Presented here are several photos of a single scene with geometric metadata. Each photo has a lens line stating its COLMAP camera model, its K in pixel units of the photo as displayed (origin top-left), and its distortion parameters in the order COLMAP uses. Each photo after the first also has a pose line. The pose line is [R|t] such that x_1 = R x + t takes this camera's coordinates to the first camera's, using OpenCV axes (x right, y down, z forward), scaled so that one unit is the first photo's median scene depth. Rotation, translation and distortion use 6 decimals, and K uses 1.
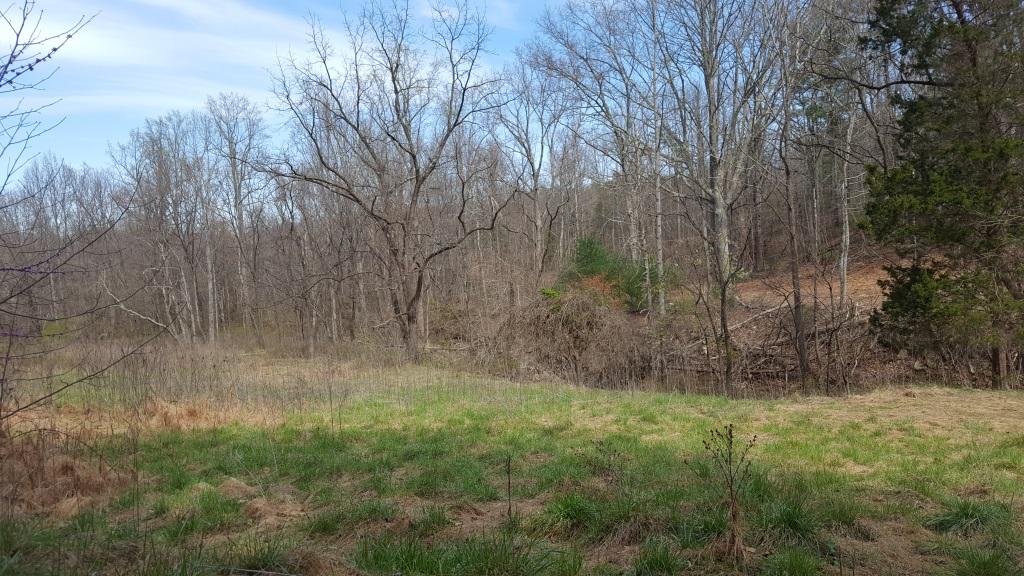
lens RADIAL K [[817.6, 0, 518.4], [0, 817.6, 294.0], [0, 0, 1]] dist [0.137487, -0.232299]
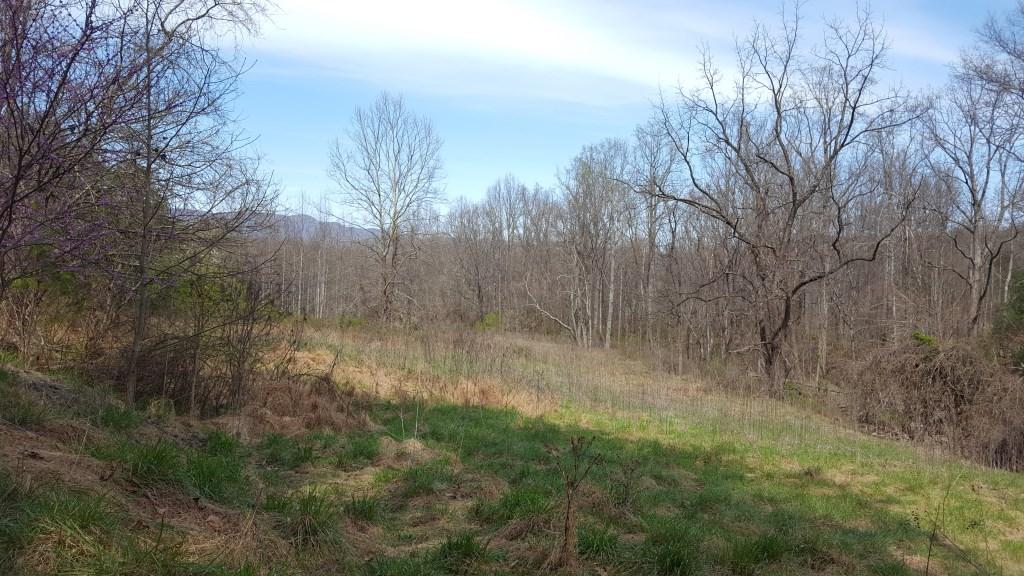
lens RADIAL K [[825.6, 0, 515.7], [0, 825.6, 258.8], [0, 0, 1]] dist [0.150302, -0.269540]
pose [[0.831549, 0.071127, -0.550878, 0.123256], [-0.111795, 0.992903, -0.040554, -0.000341], [0.544084, 0.095308, 0.833600, 0.020995]]
